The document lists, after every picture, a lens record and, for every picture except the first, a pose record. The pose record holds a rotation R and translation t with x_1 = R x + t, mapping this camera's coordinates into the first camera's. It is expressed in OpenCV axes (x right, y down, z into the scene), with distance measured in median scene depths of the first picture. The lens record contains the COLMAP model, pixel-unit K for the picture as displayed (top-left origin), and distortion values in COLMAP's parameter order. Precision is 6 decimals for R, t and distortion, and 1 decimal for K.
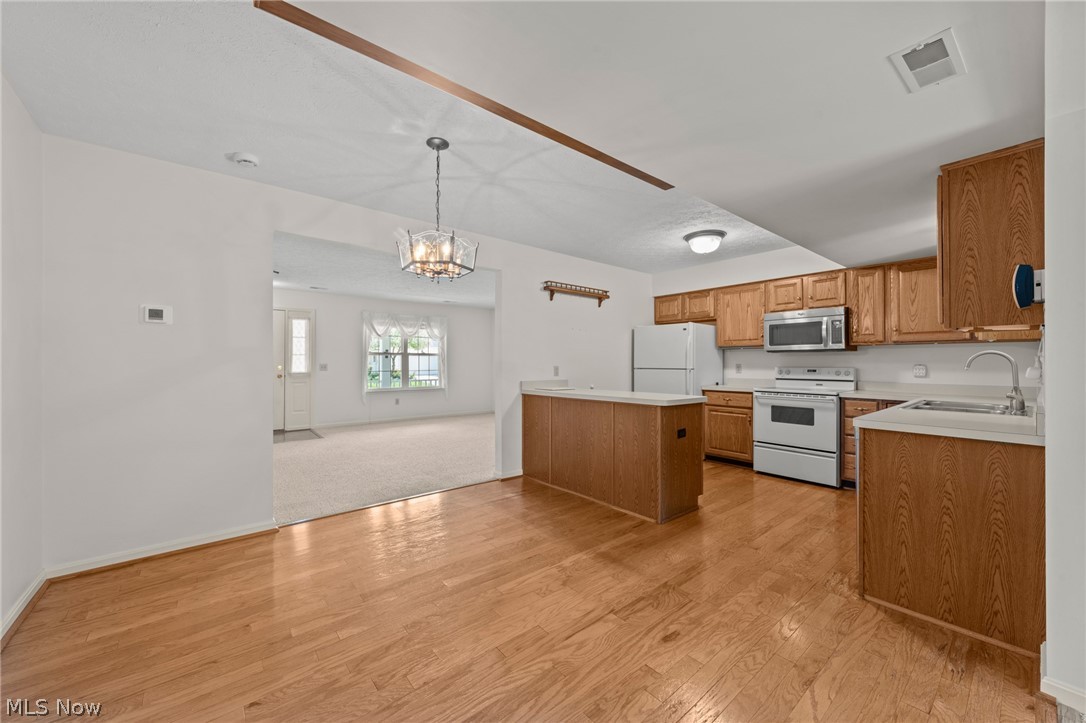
lens RADIAL K [[409.0, 0, 543.0], [0, 409.0, 361.5], [0, 0, 1]] dist [-0.001244, -0.000114]
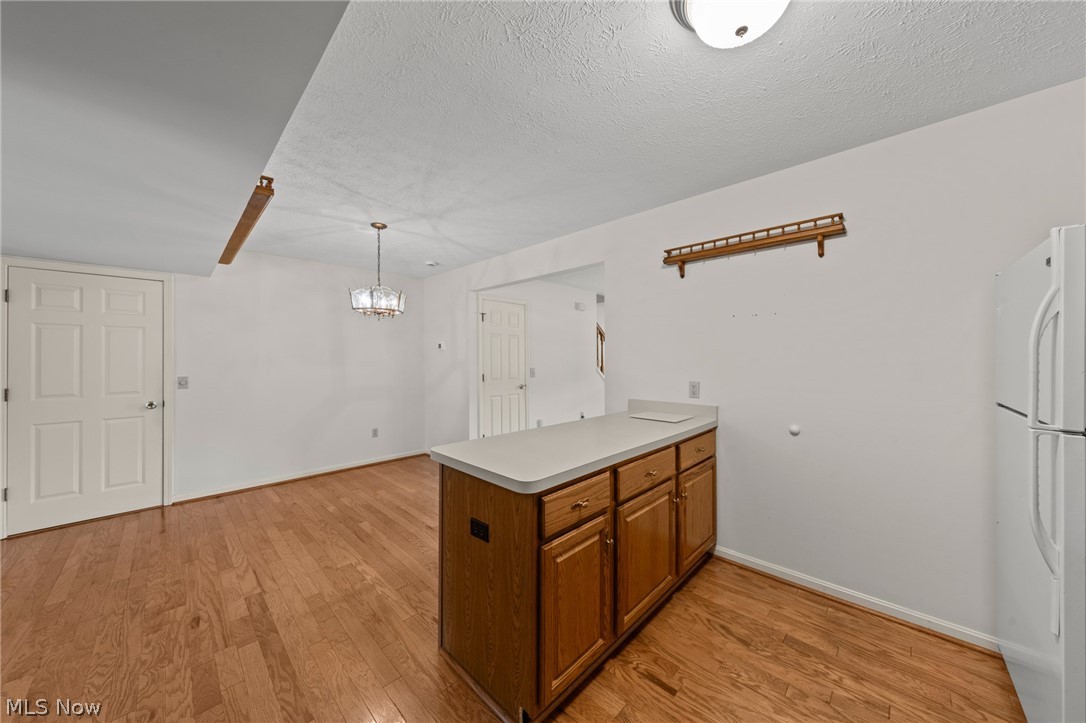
lens RADIAL K [[367.7, 0, 543.0], [0, 367.7, 361.5], [0, 0, 1]] dist [0.001165, 0.000165]
pose [[0.108451, 0.005918, -0.994084, 0.599221], [0.006435, 0.999957, 0.006655, -0.026949], [0.994081, -0.007118, 0.108409, 0.772136]]
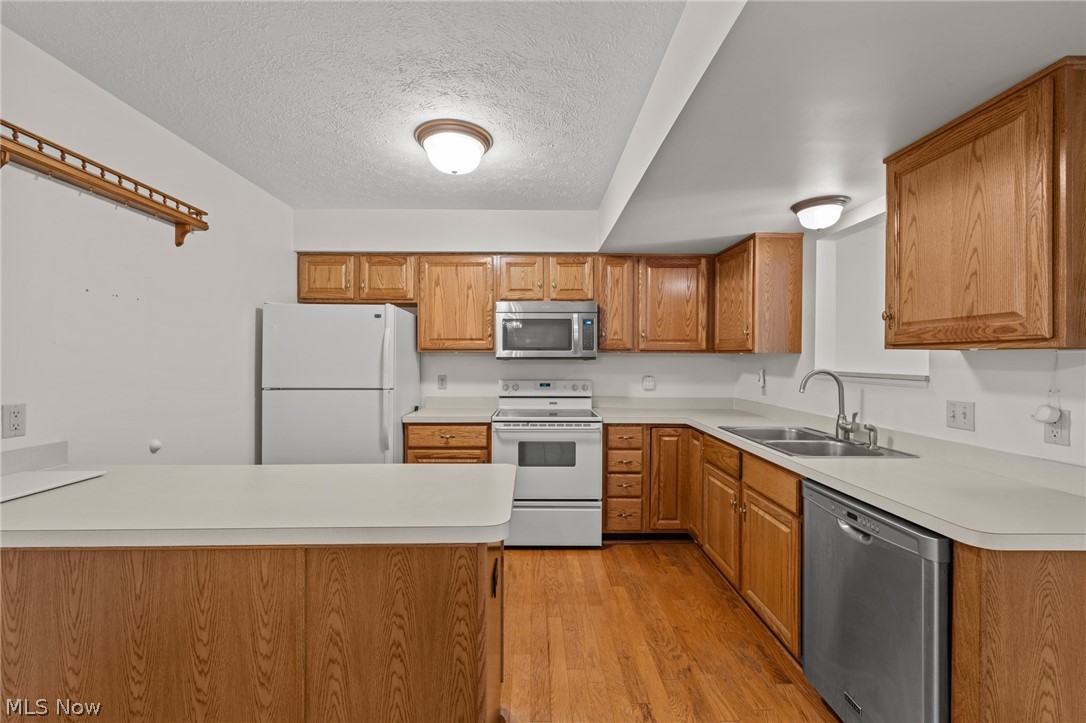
lens RADIAL K [[445.7, 0, 540.0], [0, 445.7, 358.0], [0, 0, 1]] dist [-0.002153, -0.000245]
pose [[0.627636, 0.002572, 0.778502, 0.022615], [-0.005148, 0.999986, 0.000846, -0.027949], [-0.778490, -0.004539, 0.627641, 0.524021]]
